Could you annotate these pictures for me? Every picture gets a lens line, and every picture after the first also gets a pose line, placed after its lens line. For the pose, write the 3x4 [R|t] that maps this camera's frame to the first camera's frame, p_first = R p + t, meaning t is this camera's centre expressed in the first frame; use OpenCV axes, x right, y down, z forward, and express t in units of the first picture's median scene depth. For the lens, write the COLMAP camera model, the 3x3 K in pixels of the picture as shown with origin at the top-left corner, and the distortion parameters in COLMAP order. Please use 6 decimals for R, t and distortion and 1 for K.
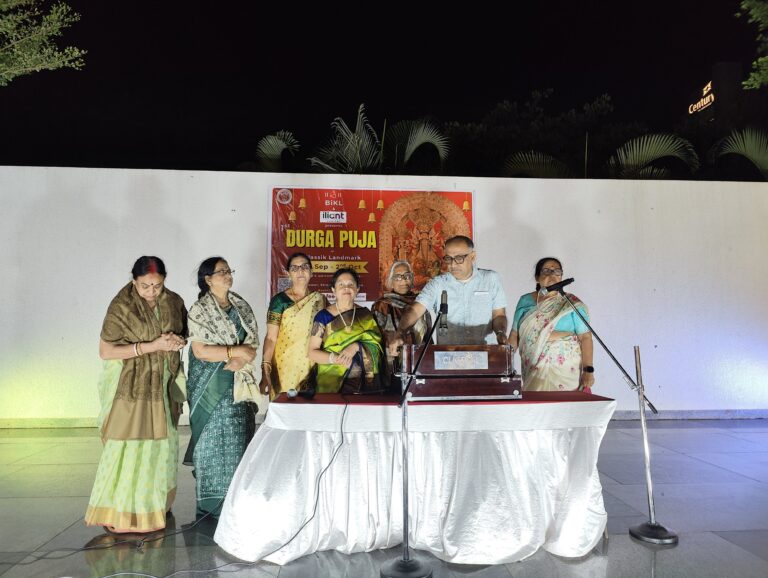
lens RADIAL K [[517.8, 0, 384.0], [0, 517.8, 289.0], [0, 0, 1]] dist [0.038389, 0.000405]
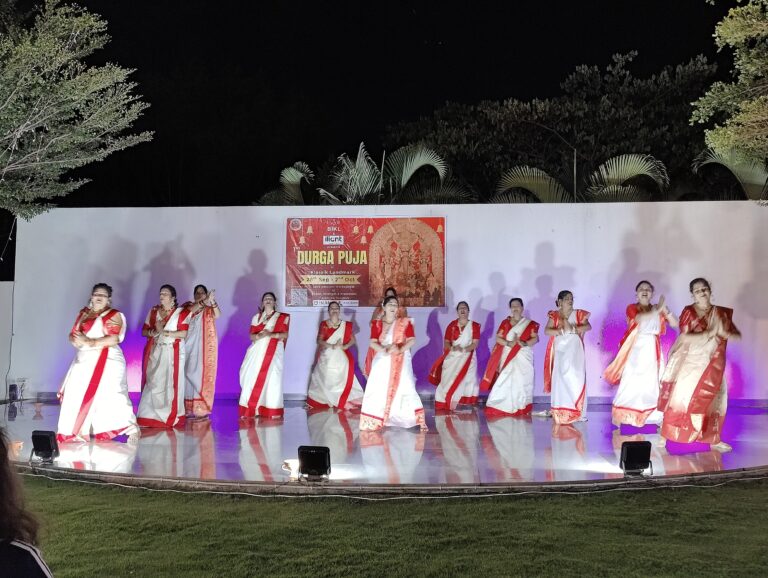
lens RADIAL K [[738.0, 0, 384.0], [0, 738.0, 289.0], [0, 0, 1]] dist [0.052959, -0.000906]
pose [[0.987804, -0.006173, -0.155580, 0.302819], [0.007786, 0.999922, 0.009764, -0.036072], [0.155507, -0.010856, 0.987775, -0.760303]]
